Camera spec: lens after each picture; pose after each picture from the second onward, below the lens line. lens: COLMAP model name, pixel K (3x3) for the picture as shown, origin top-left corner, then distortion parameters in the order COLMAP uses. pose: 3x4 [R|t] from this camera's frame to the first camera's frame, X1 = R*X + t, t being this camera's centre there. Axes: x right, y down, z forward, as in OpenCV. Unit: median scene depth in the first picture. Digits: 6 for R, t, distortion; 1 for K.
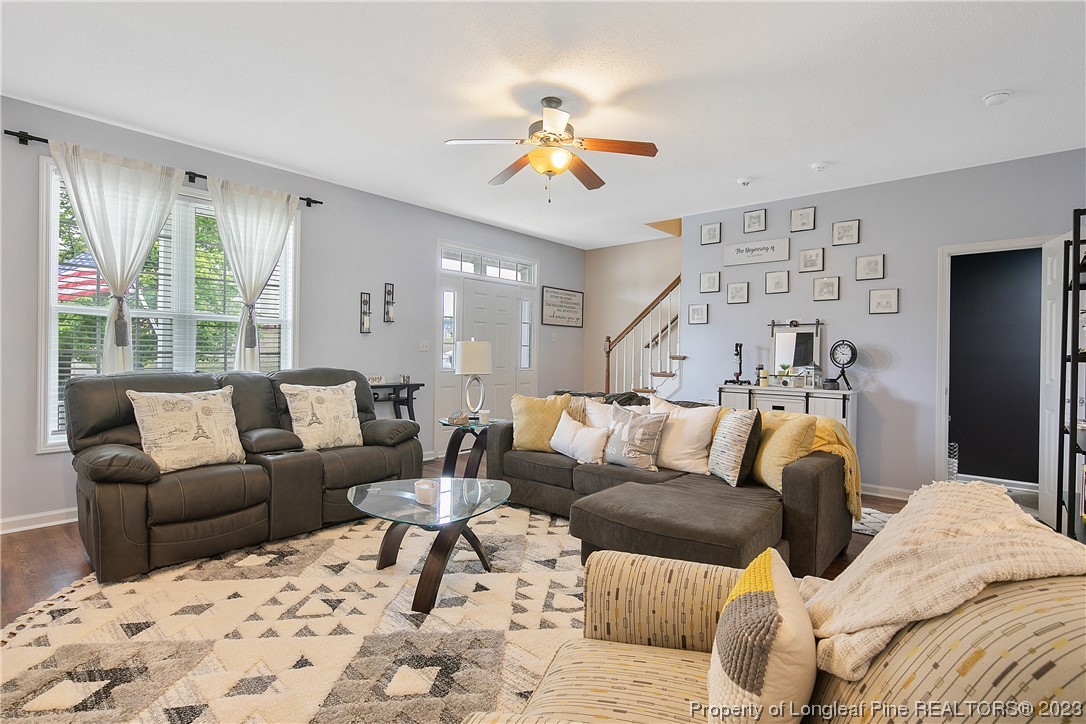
lens RADIAL K [[526.7, 0, 538.6], [0, 526.7, 351.9], [0, 0, 1]] dist [-0.001640, -0.000573]
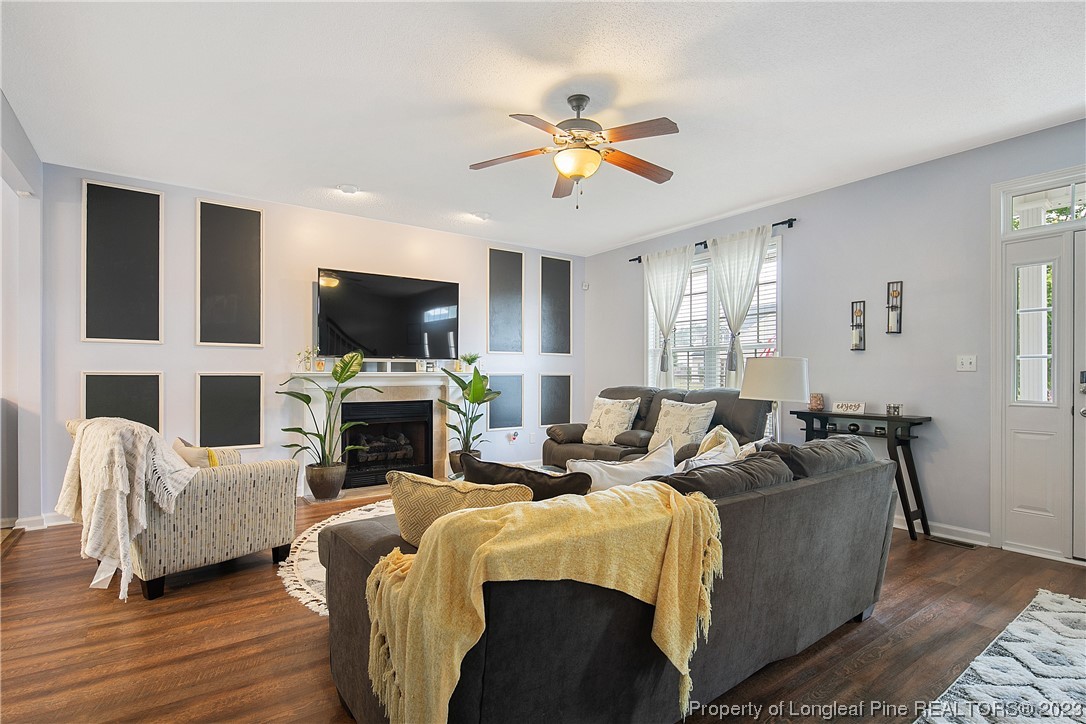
lens RADIAL K [[521.3, 0, 544.6], [0, 521.3, 373.9], [0, 0, 1]] dist [-0.001603, -0.000133]
pose [[-0.218638, -0.010616, -0.975748, 0.559479], [-0.002372, 0.999944, -0.010348, 0.010449], [0.975803, 0.000052, -0.218651, 0.688513]]
